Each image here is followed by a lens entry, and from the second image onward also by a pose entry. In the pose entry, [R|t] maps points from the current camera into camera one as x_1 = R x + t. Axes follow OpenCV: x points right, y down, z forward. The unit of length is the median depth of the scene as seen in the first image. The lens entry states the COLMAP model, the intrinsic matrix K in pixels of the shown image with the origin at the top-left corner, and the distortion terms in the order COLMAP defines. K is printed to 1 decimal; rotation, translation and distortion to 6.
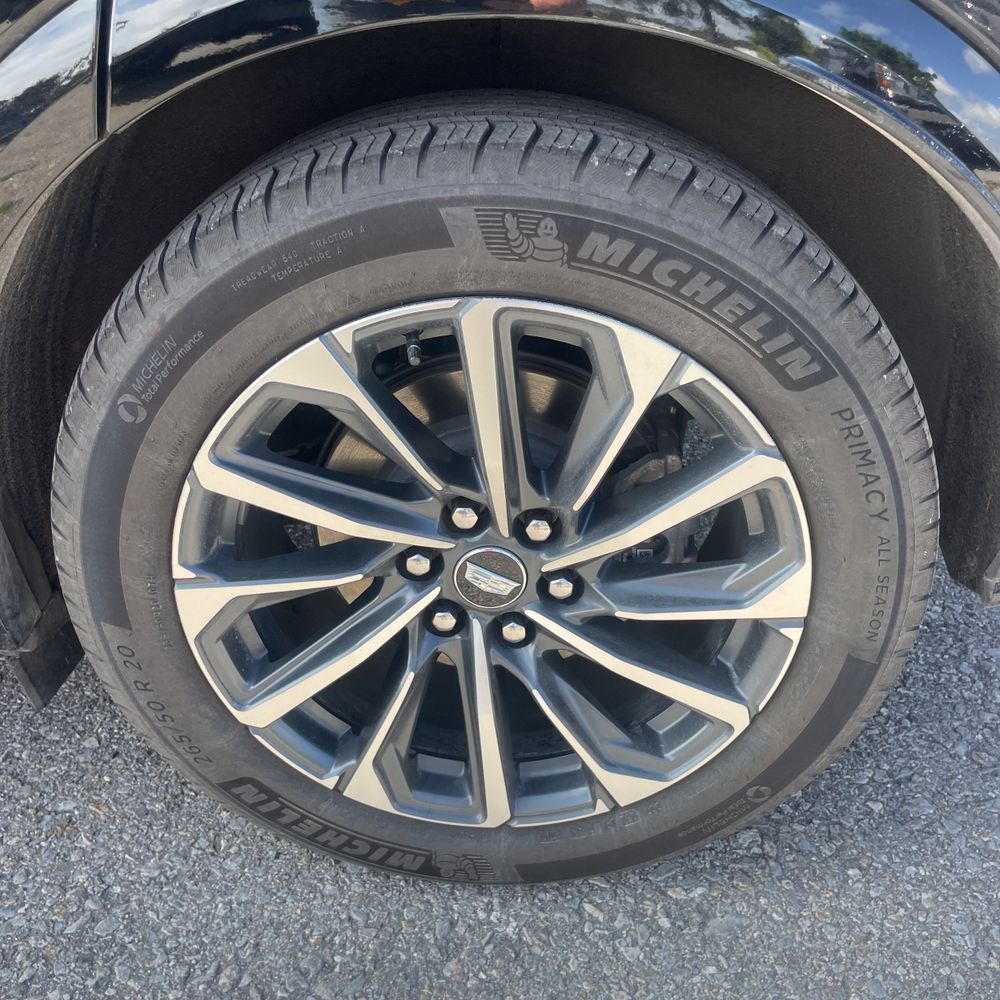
lens RADIAL K [[1029.6, 0, 495.7], [0, 1029.6, 490.2], [0, 0, 1]] dist [0.036900, 0.000000]
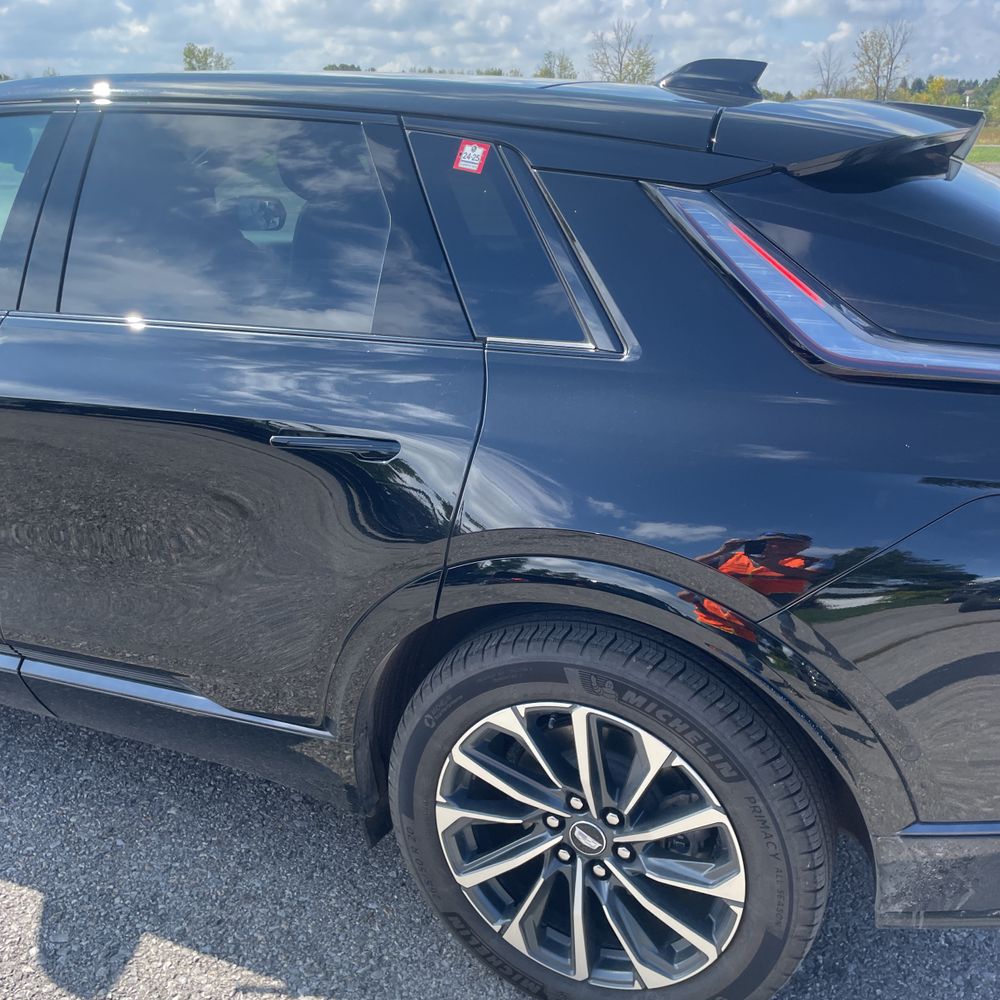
lens RADIAL K [[1029.6, 0, 509.9], [0, 1029.6, 504.9], [0, 0, 1]] dist [0.036900, 0.000000]
pose [[0.927025, 0.126619, -0.352976, 0.469440], [-0.182727, 0.974487, -0.130330, -0.244473], [0.327469, 0.185317, 0.926511, -0.952622]]
